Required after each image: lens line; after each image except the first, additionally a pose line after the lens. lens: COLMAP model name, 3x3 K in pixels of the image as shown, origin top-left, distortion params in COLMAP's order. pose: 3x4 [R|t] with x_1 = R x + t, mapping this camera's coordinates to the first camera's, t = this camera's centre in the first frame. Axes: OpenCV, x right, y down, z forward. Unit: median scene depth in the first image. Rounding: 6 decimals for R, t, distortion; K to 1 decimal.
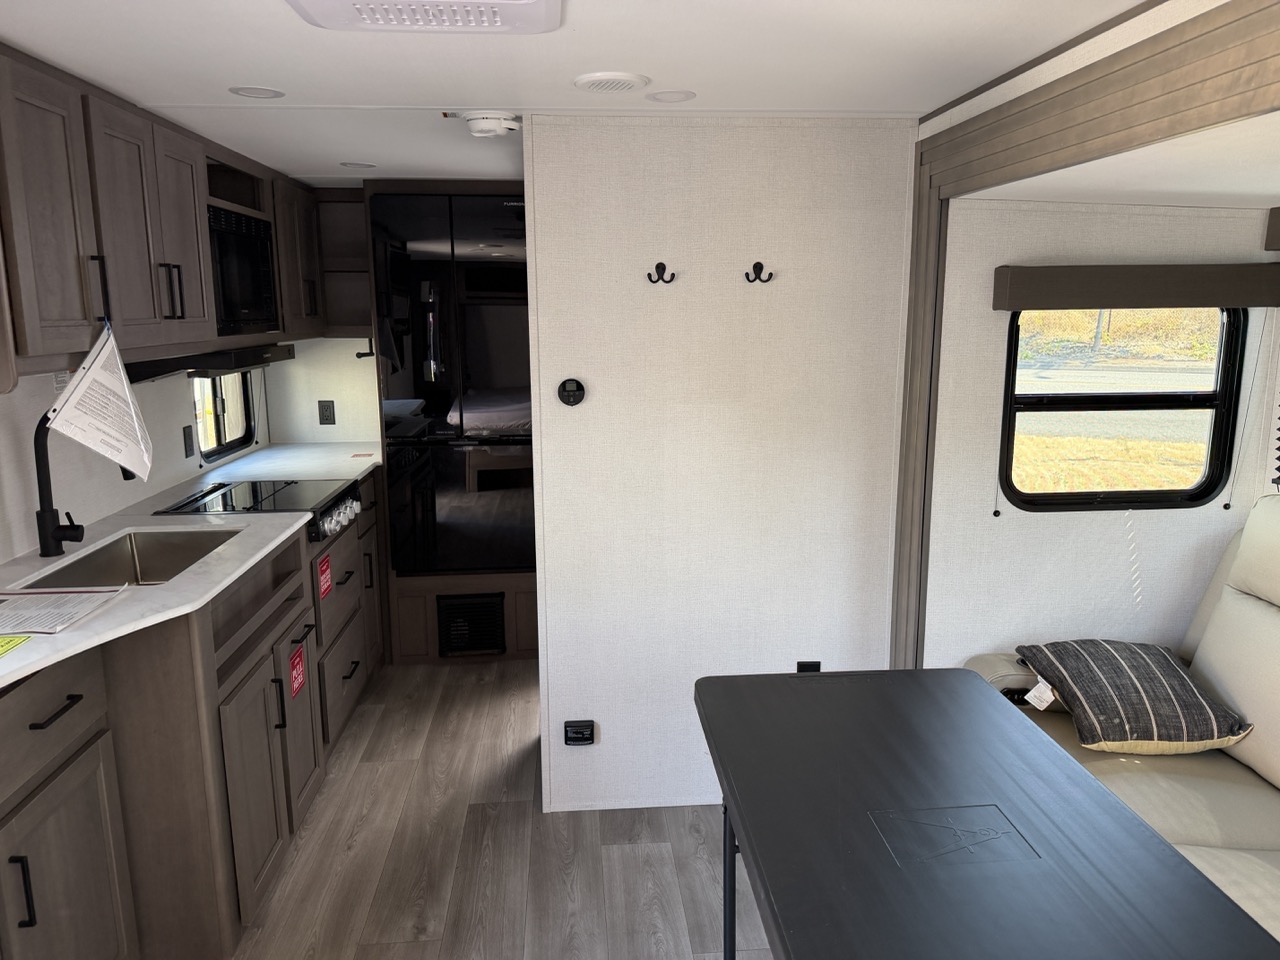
lens RADIAL K [[904.4, 0, 628.9], [0, 904.4, 479.6], [0, 0, 1]] dist [0.057367, -0.077134]
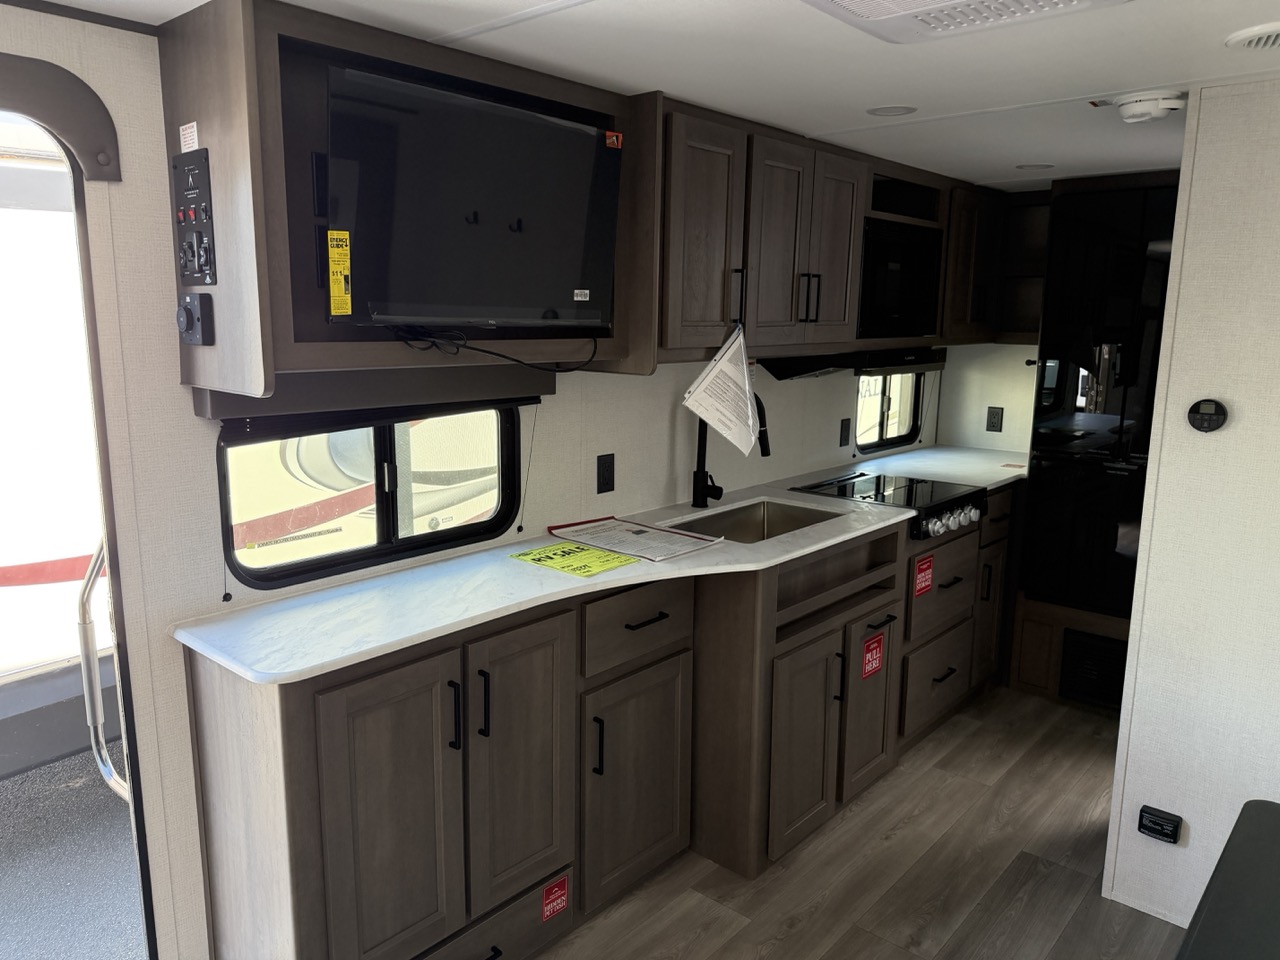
lens RADIAL K [[904.4, 0, 635.9], [0, 904.4, 476.0], [0, 0, 1]] dist [0.057367, -0.077134]
pose [[0.689341, 0.138188, -0.711135, 0.168789], [-0.146679, 0.987930, 0.049790, -0.007738], [0.709432, 0.069986, 0.701290, 0.050474]]
